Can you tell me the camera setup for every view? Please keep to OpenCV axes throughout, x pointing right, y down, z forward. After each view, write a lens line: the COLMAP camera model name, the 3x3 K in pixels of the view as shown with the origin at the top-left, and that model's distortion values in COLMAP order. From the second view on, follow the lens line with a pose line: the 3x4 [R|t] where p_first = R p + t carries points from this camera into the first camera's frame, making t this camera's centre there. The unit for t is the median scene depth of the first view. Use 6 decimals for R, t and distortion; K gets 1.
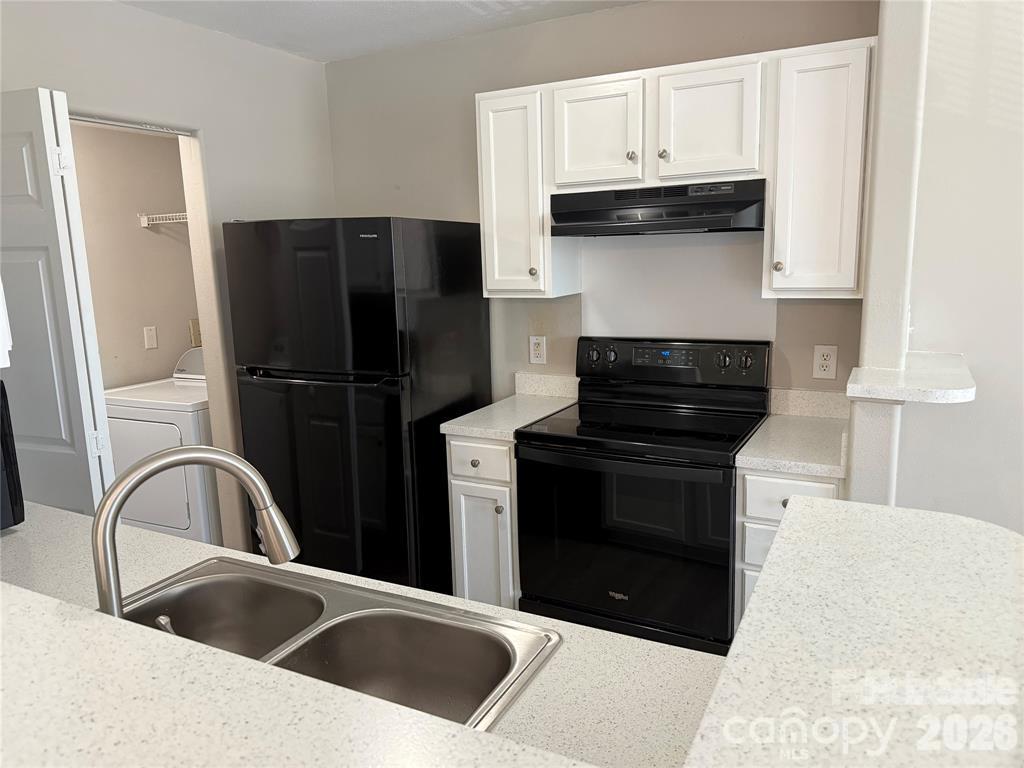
lens RADIAL K [[709.8, 0, 512.0], [0, 709.8, 384.0], [0, 0, 1]] dist [0.052215, -0.083358]
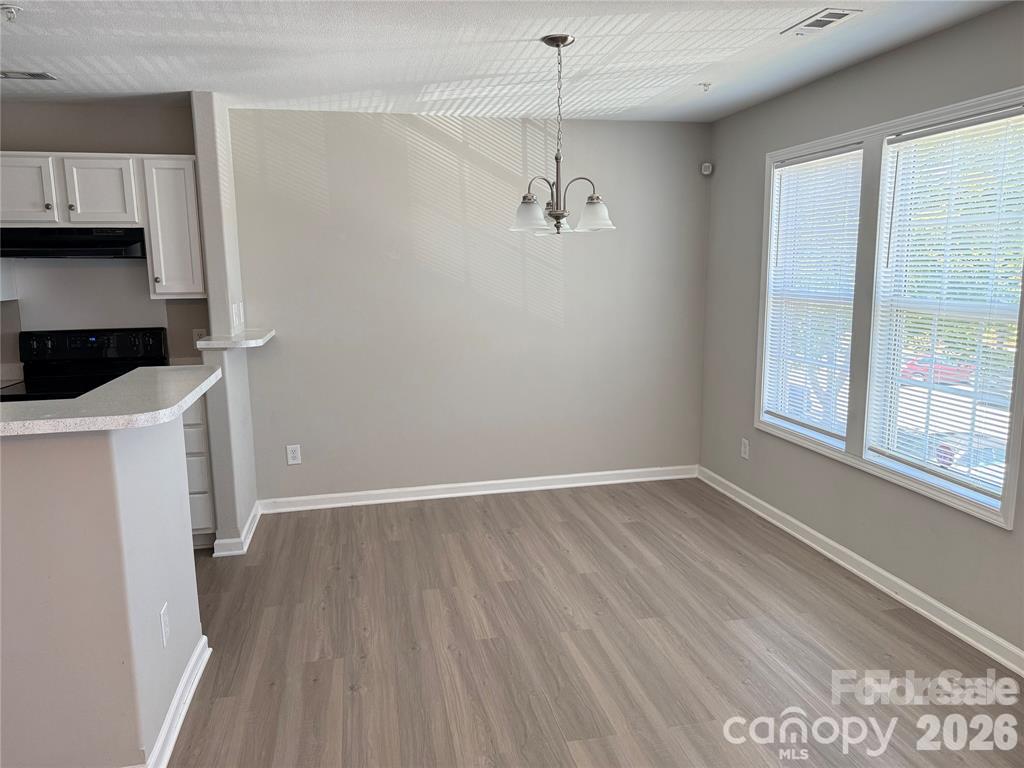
lens RADIAL K [[709.8, 0, 512.0], [0, 709.8, 384.0], [0, 0, 1]] dist [0.052215, -0.083358]
pose [[0.760960, -0.085517, 0.643138, -0.084074], [0.106646, 0.994279, 0.006024, 0.138881], [-0.639974, 0.064004, 0.765726, -0.709808]]
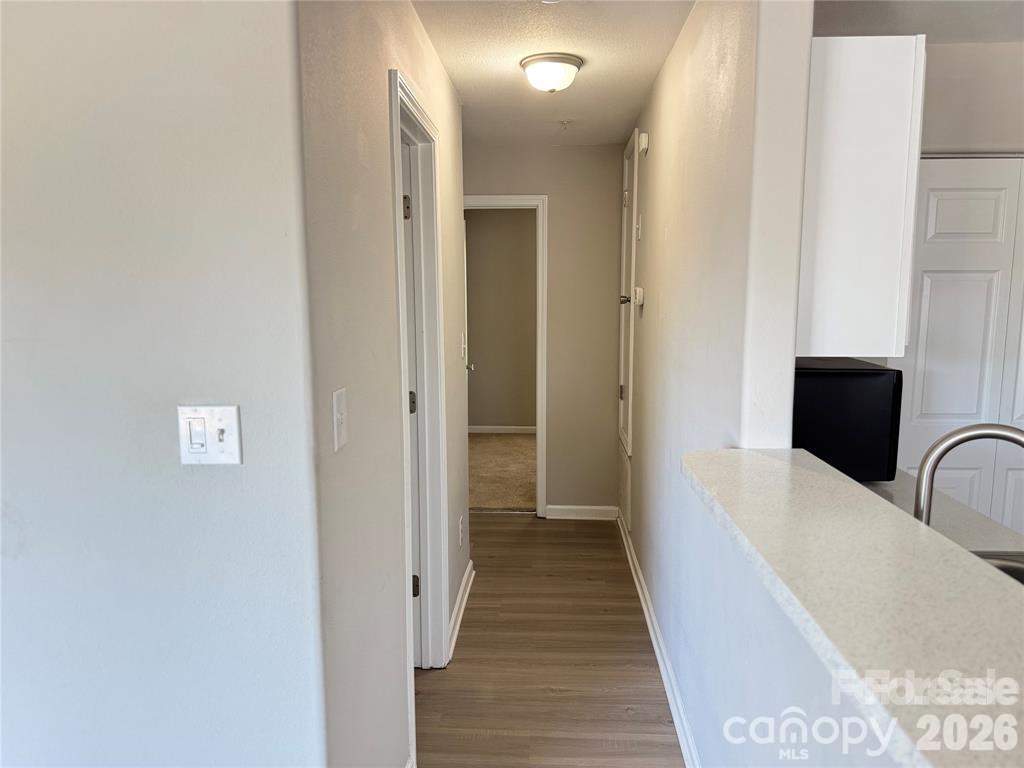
lens RADIAL K [[709.8, 0, 512.0], [0, 709.8, 384.0], [0, 0, 1]] dist [0.052215, -0.083358]
pose [[0.408903, 0.150599, -0.900066, 0.128868], [-0.175342, 0.980878, 0.084462, 0.021017], [0.895574, 0.123283, 0.427490, -0.145756]]
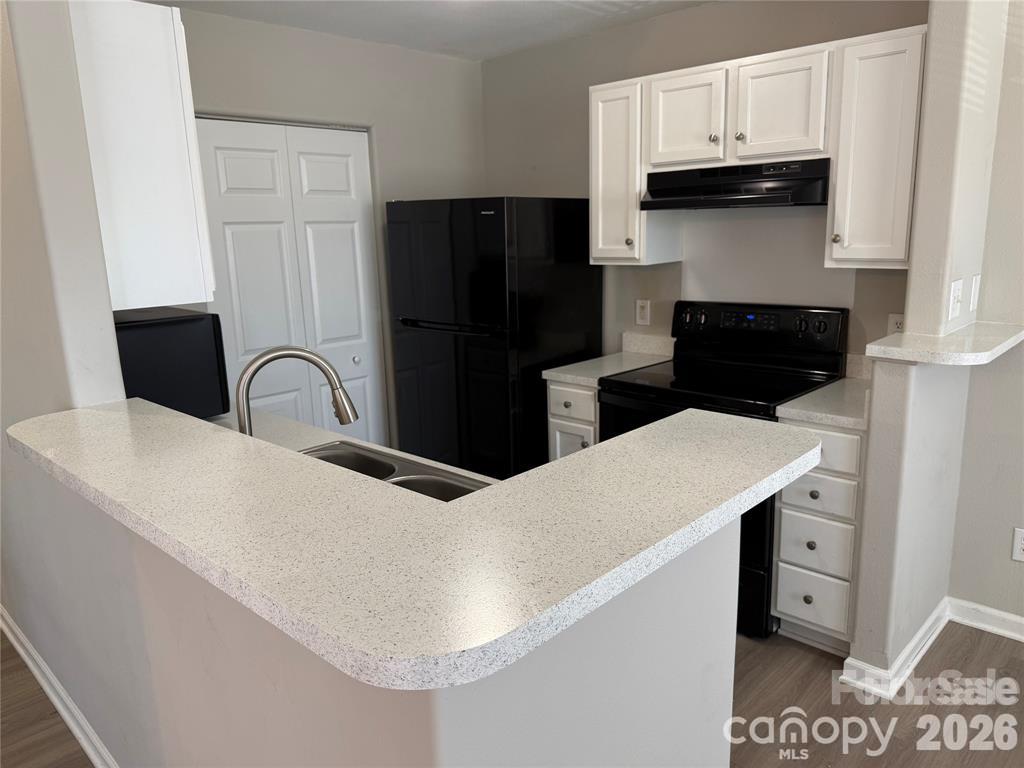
lens RADIAL K [[726.6, 0, 512.0], [0, 726.6, 384.0], [0, 0, 1]] dist [-0.001151, -0.005588]
pose [[0.960877, 0.056674, -0.271115, 0.185389], [-0.045943, 0.997895, 0.045771, 0.026096], [0.273138, -0.031525, 0.961458, -0.186803]]
